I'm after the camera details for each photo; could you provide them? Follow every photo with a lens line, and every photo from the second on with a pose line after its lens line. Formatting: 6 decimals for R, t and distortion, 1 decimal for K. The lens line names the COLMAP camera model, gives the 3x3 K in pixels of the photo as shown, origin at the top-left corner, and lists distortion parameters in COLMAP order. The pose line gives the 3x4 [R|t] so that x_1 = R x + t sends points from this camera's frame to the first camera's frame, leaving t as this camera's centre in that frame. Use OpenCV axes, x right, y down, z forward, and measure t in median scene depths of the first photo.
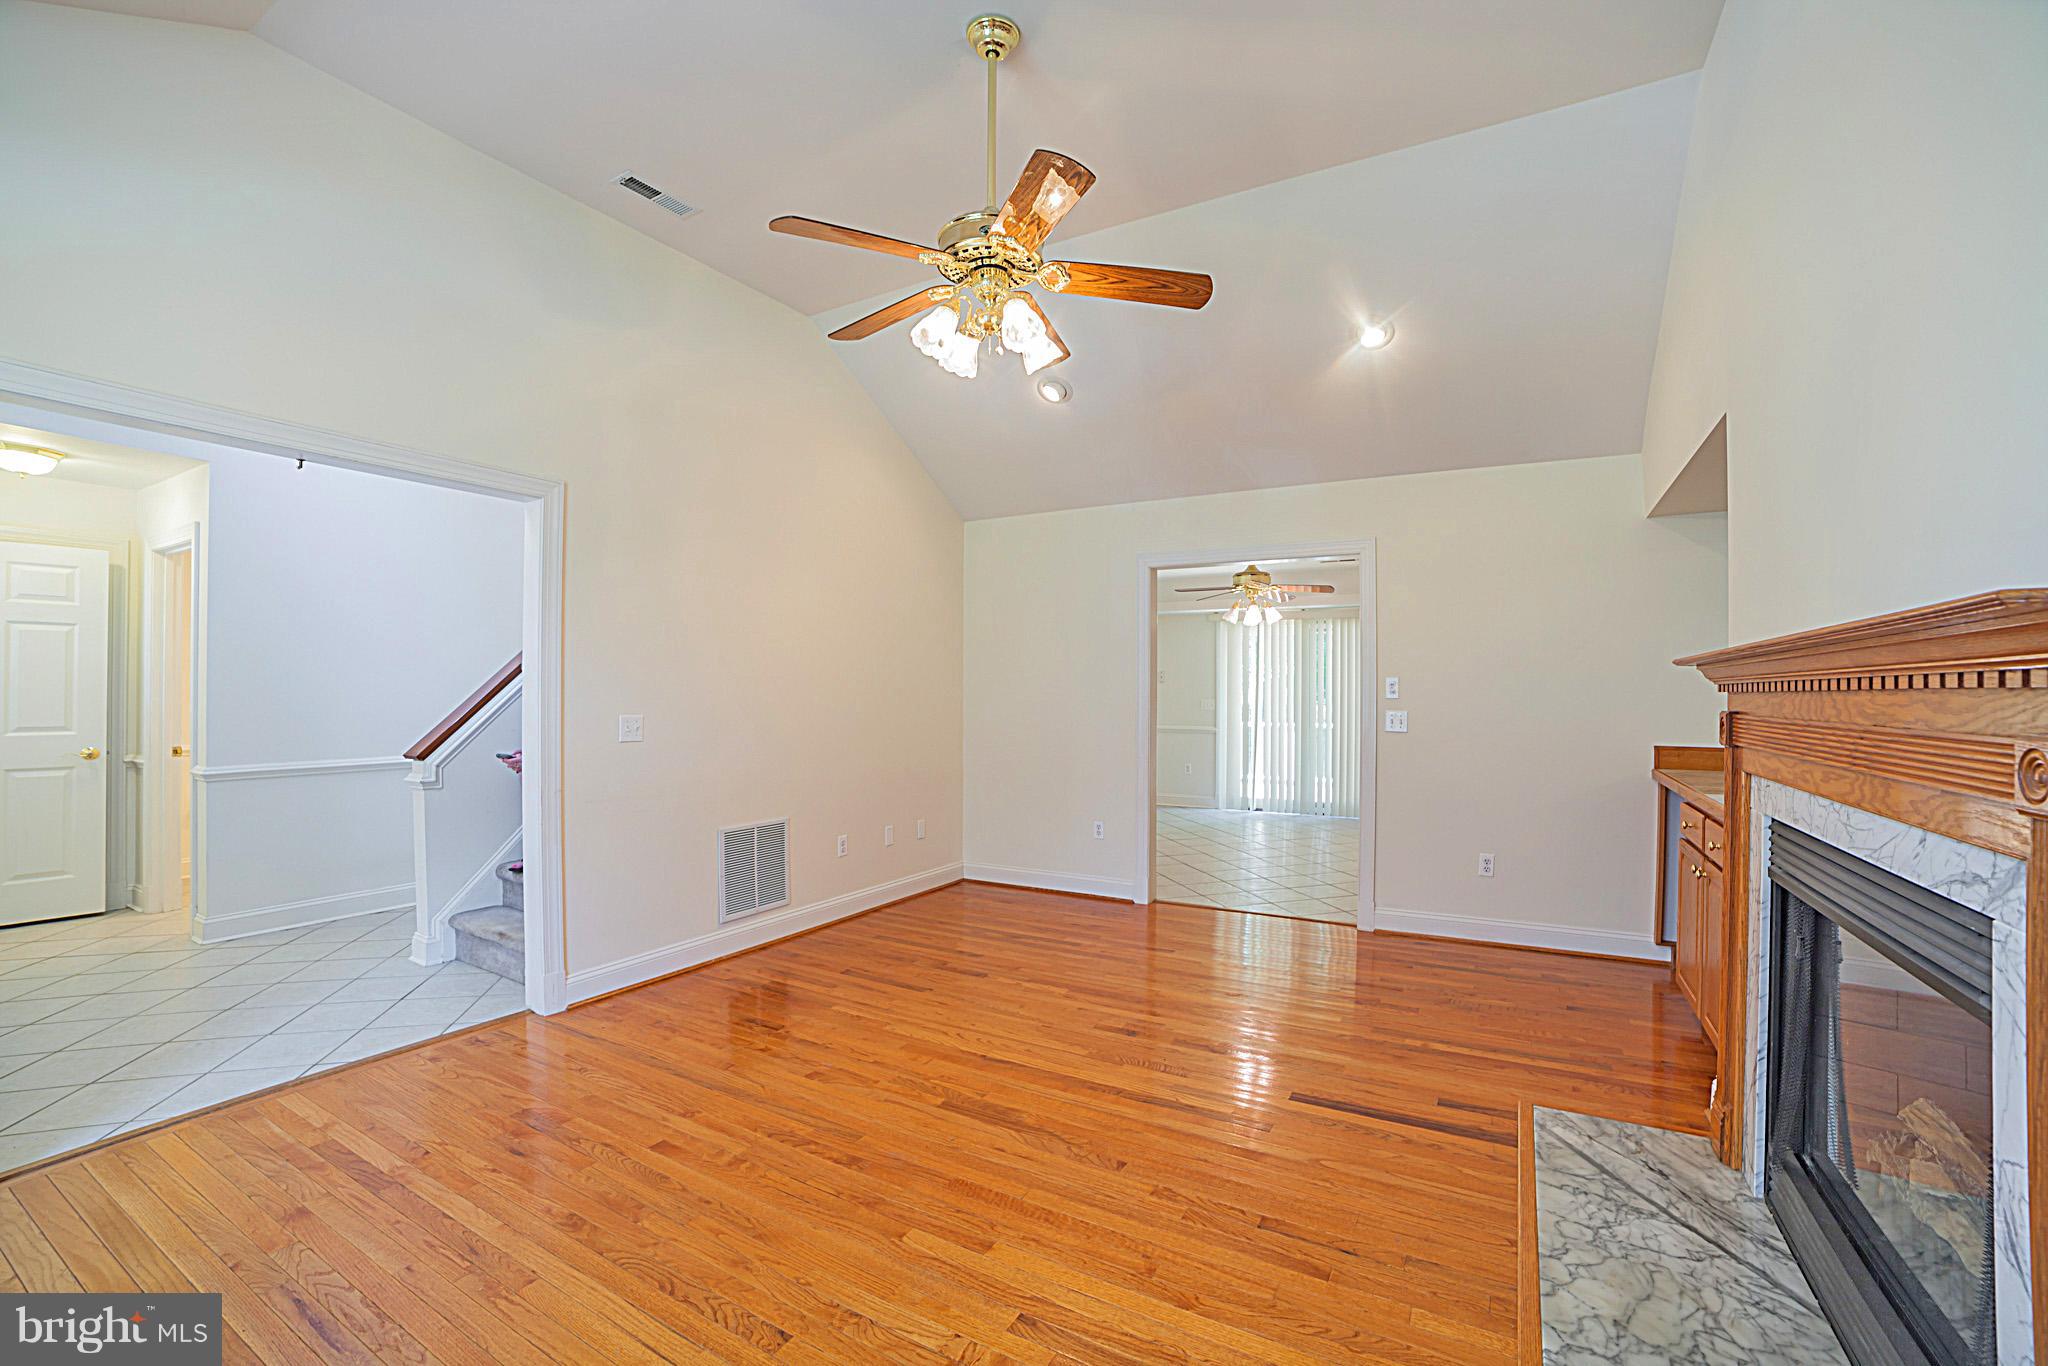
lens RADIAL K [[833.1, 0, 1015.4], [0, 833.1, 689.9], [0, 0, 1]] dist [-0.109966, 0.037812]
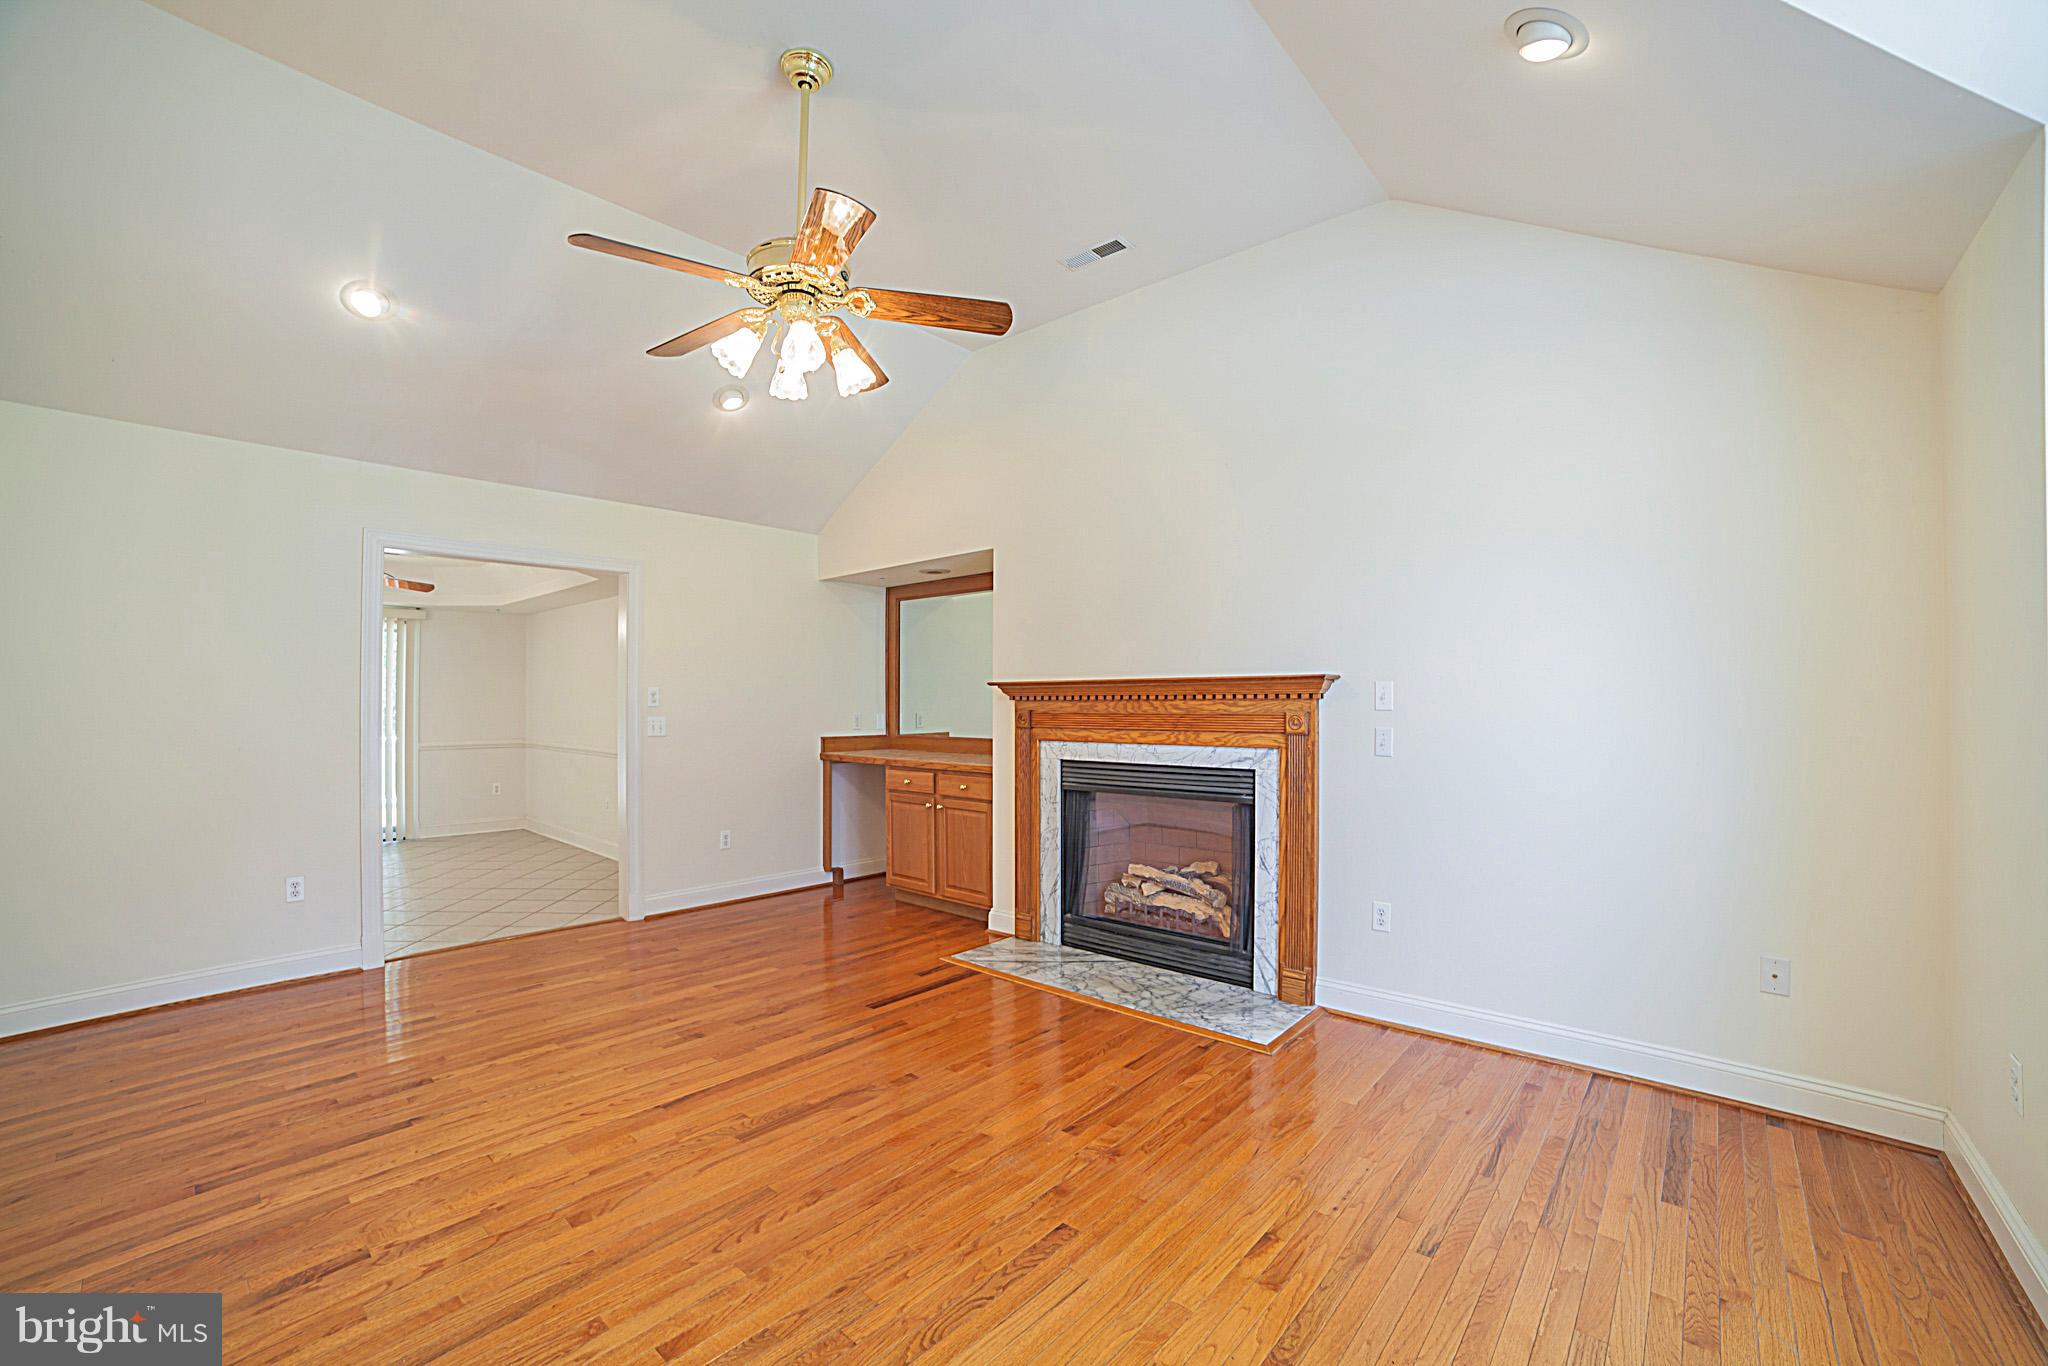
lens RADIAL K [[833.1, 0, 1015.4], [0, 833.1, 689.9], [0, 0, 1]] dist [-0.109966, 0.037812]
pose [[0.212051, 0.007846, 0.977227, -0.713251], [0.000538, 0.999967, -0.008145, -0.004096], [-0.977258, 0.002253, 0.212040, 0.370497]]
